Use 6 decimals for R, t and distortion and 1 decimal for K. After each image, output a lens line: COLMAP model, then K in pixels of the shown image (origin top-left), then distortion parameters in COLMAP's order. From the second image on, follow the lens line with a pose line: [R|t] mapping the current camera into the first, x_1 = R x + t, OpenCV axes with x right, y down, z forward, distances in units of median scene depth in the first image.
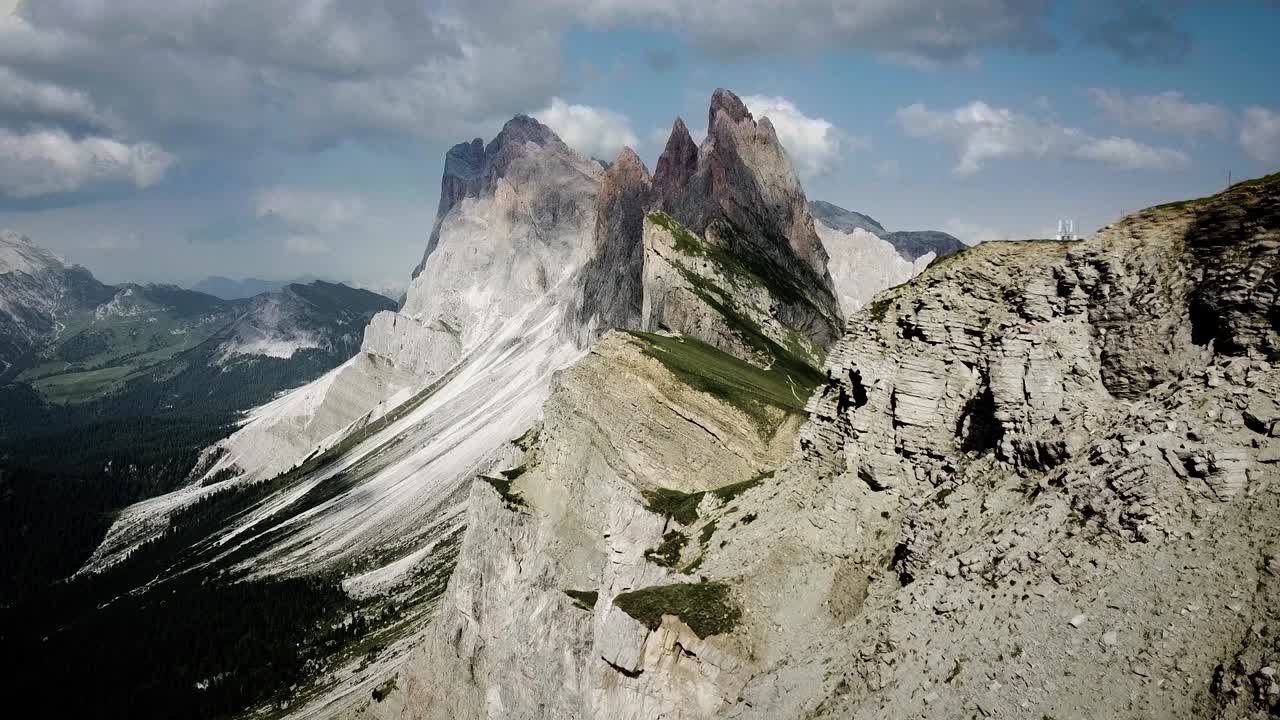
lens RADIAL K [[1002.8, 0, 635.9], [0, 1002.8, 365.6], [0, 0, 1]] dist [-0.005390, -0.003208]
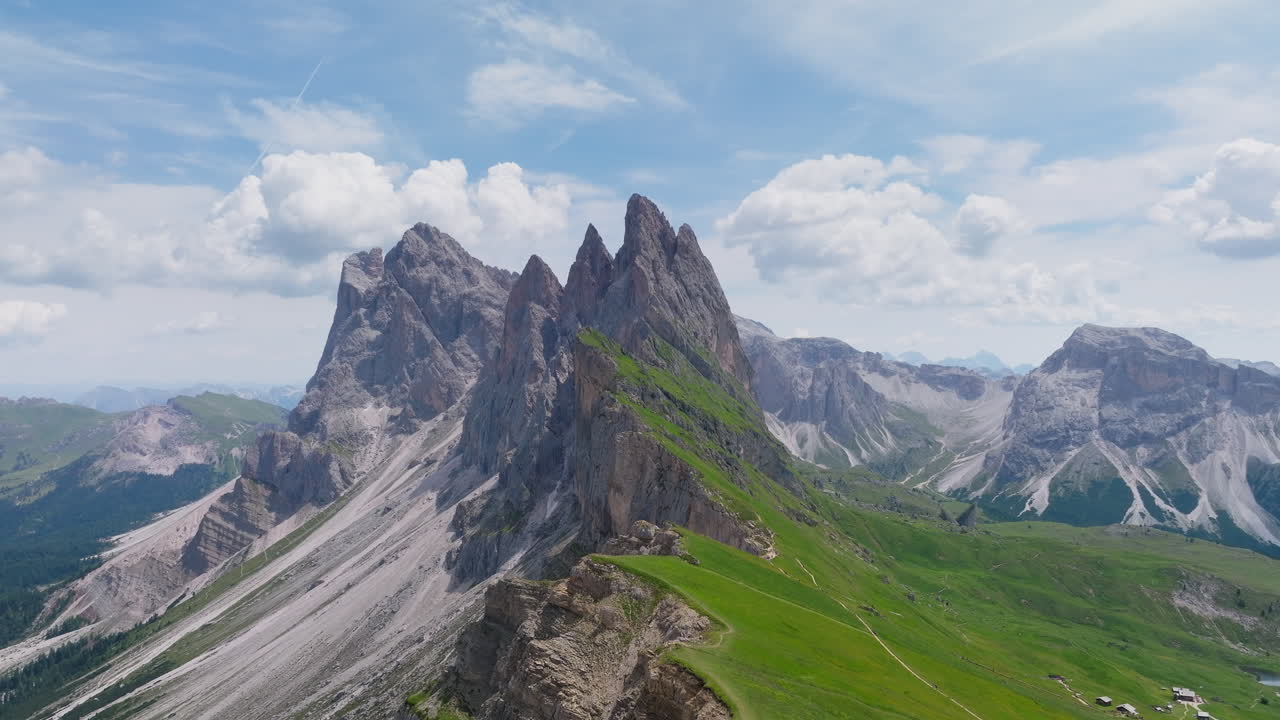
lens RADIAL K [[957.6, 0, 643.4], [0, 957.6, 364.0], [0, 0, 1]] dist [0.000524, 0.004659]
pose [[0.993363, -0.010419, 0.114550, -0.012784], [0.022350, 0.994391, -0.103376, -0.021730], [-0.112831, 0.105250, 0.988024, 0.110516]]
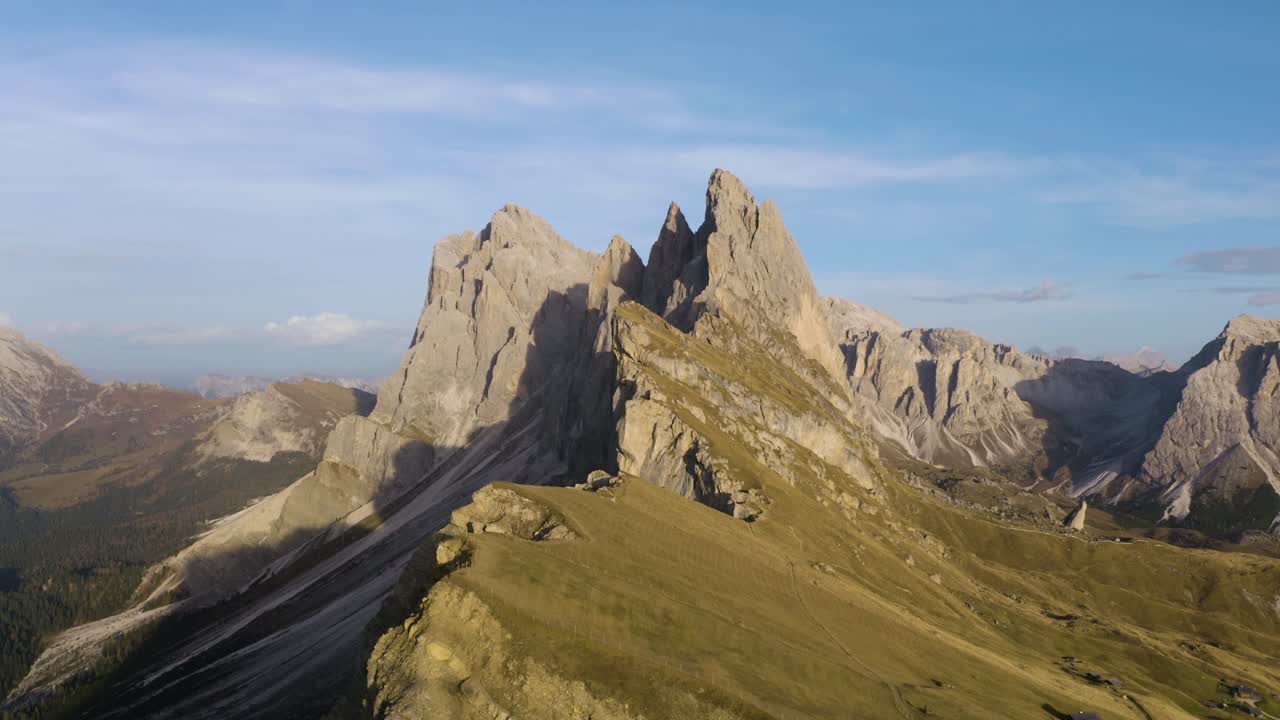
lens RADIAL K [[1030.4, 0, 639.8], [0, 1030.4, 346.3], [0, 0, 1]] dist [0.011966, -0.186280]
pose [[0.999981, 0.000980, -0.006158, 0.017309], [-0.001684, 0.993315, -0.115425, -0.011444], [0.006004, 0.115434, 0.993297, 0.090628]]
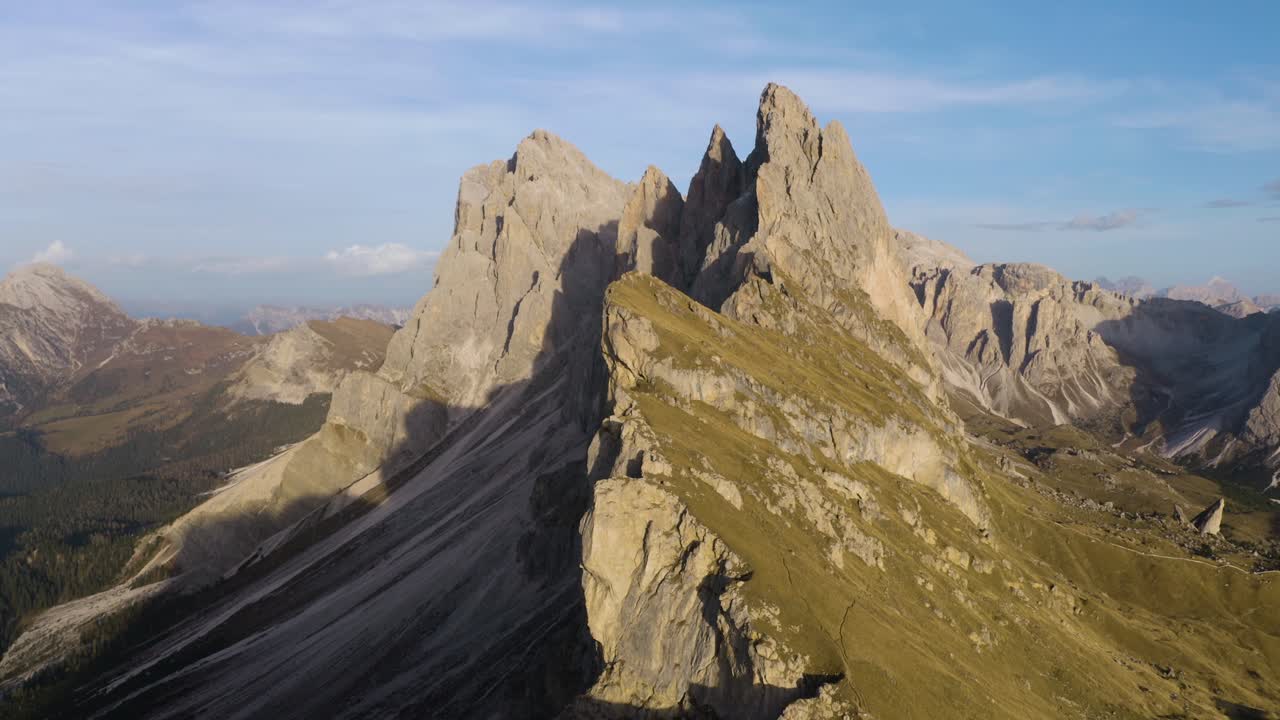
lens RADIAL K [[1035.5, 0, 639.4], [0, 1035.5, 351.0], [0, 0, 1]] dist [0.004828, -0.168833]
pose [[0.998317, 0.003438, -0.057884, 0.028270], [-0.005910, 0.999075, -0.042593, -0.044780], [0.057684, 0.042863, 0.997414, 0.225735]]
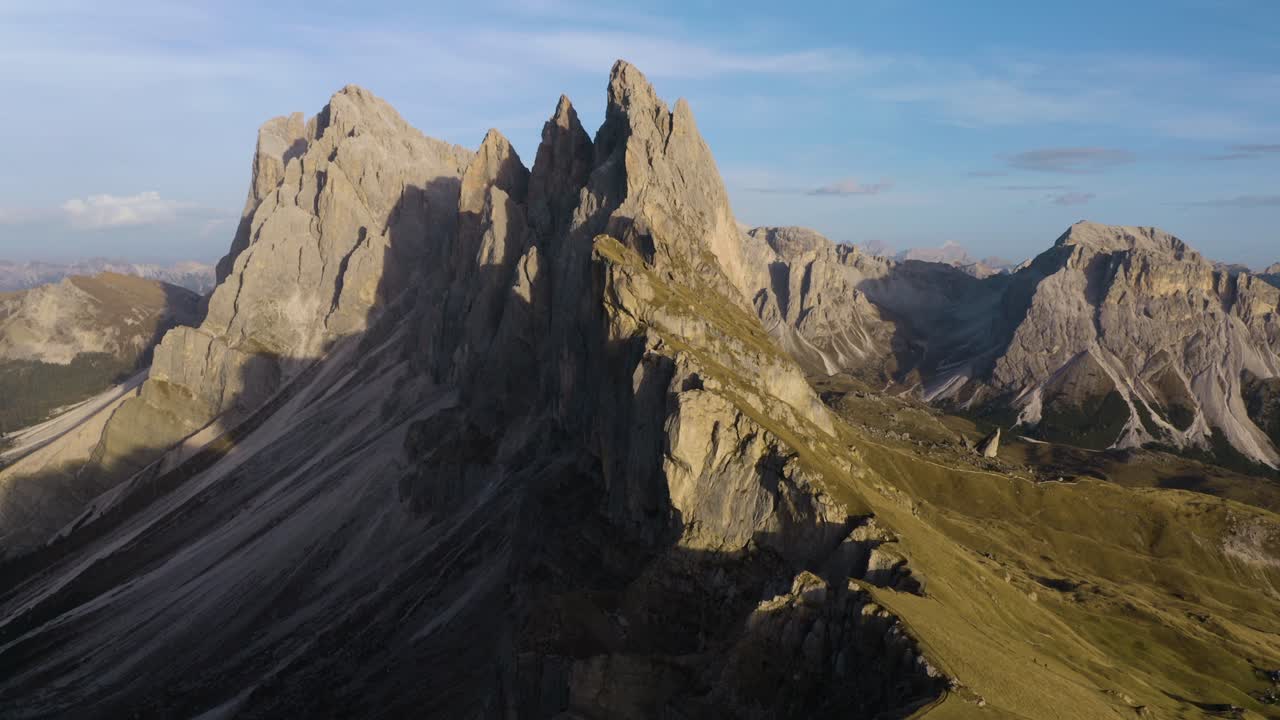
lens RADIAL K [[1033.5, 0, 639.7], [0, 1033.5, 351.6], [0, 0, 1]] dist [0.011675, -0.174441]
pose [[0.985621, -0.002960, 0.168944, -0.036546], [0.003271, 0.999993, -0.001562, -0.039579], [-0.168938, 0.002092, 0.985624, 0.167820]]
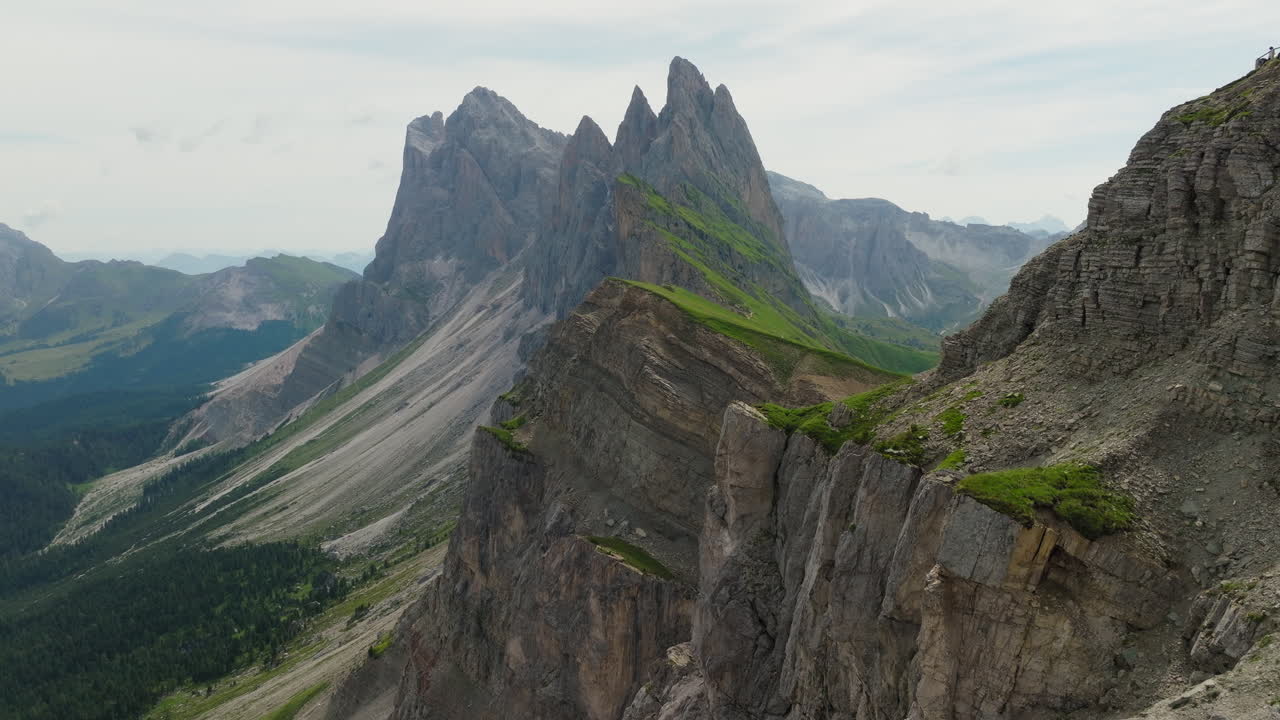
lens RADIAL K [[954.9, 0, 644.1], [0, 954.9, 360.7], [0, 0, 1]] dist [-0.002659, 0.001213]
pose [[0.998279, -0.021348, 0.054627, -0.009415], [0.019717, 0.999349, 0.030221, 0.004108], [-0.055236, -0.029092, 0.998049, 0.012063]]
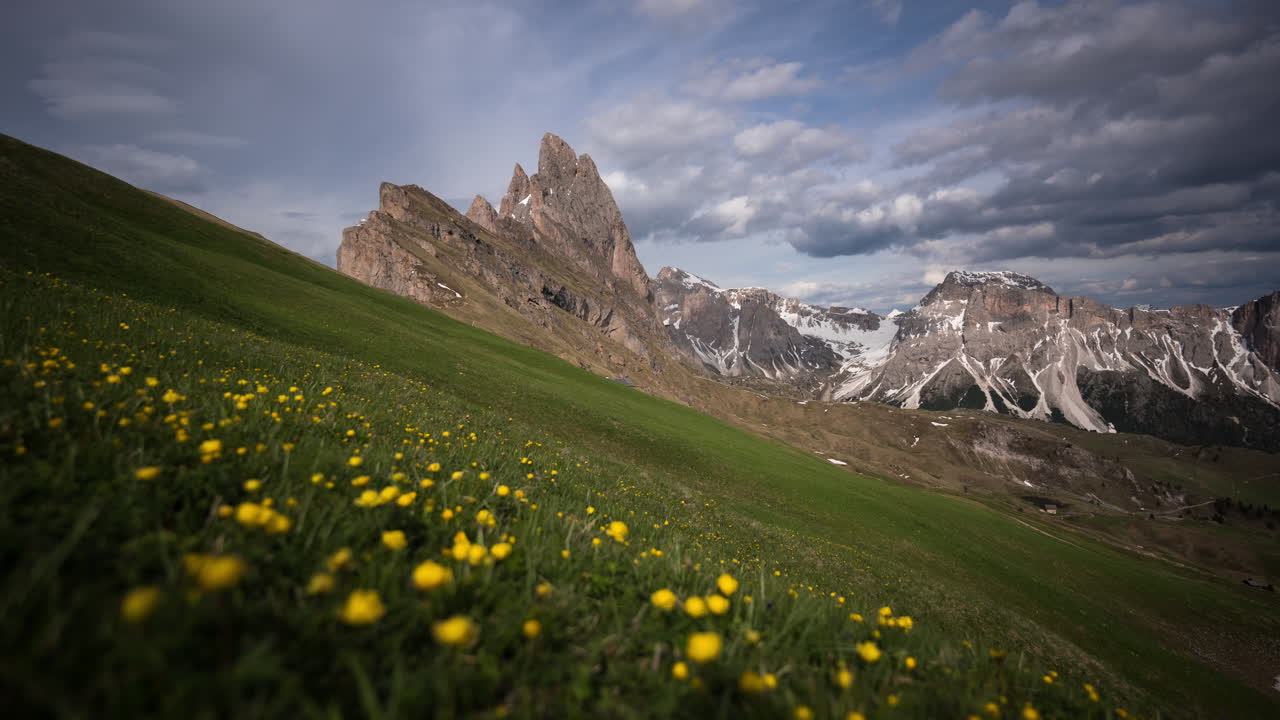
lens RADIAL K [[738.2, 0, 634.5], [0, 738.2, 362.4], [0, 0, 1]] dist [-0.001308, -0.000435]
pose [[0.993386, -0.029876, 0.110872, 0.071976], [0.036092, 0.997862, -0.054490, 0.025649], [-0.109007, 0.058132, 0.992340, 0.163058]]
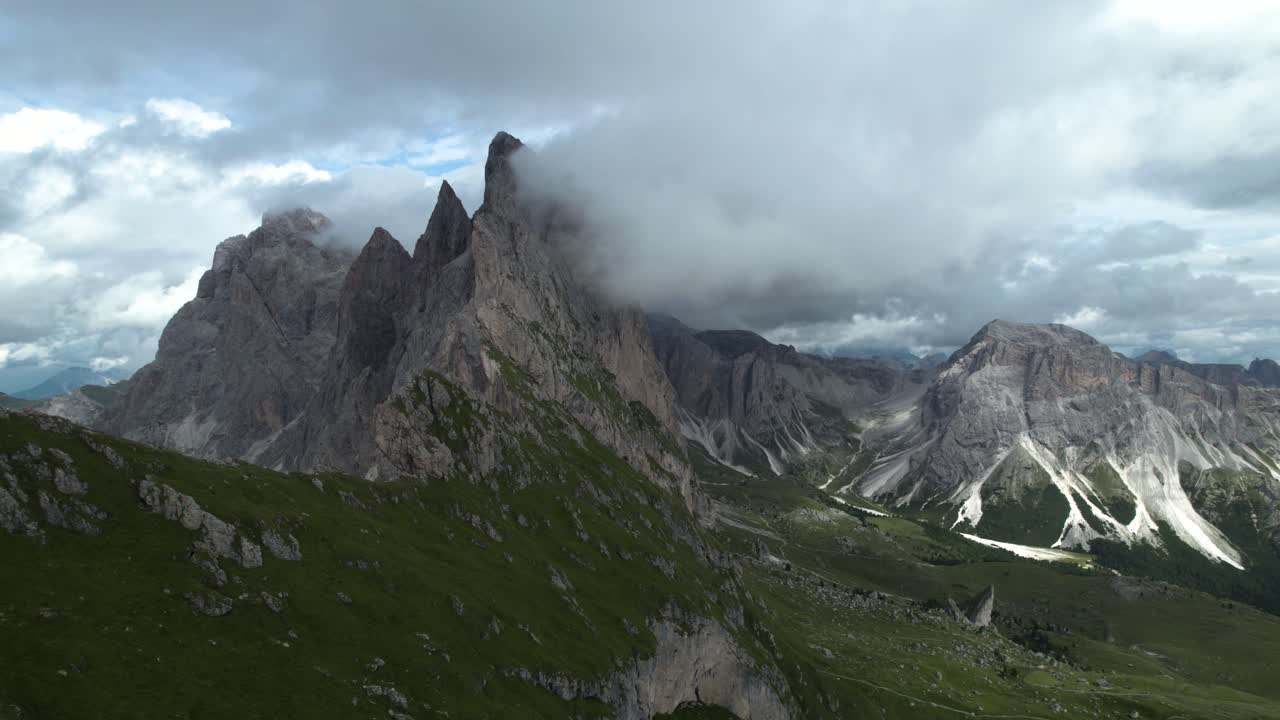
lens RADIAL K [[826.7, 0, 638.3], [0, 826.7, 355.4], [0, 0, 1]] dist [-0.043386, 0.004827]
pose [[0.981319, -0.007106, 0.192255, 0.059355], [0.025259, 0.995426, -0.092132, -0.074901], [-0.190721, 0.095267, 0.977011, 0.428948]]
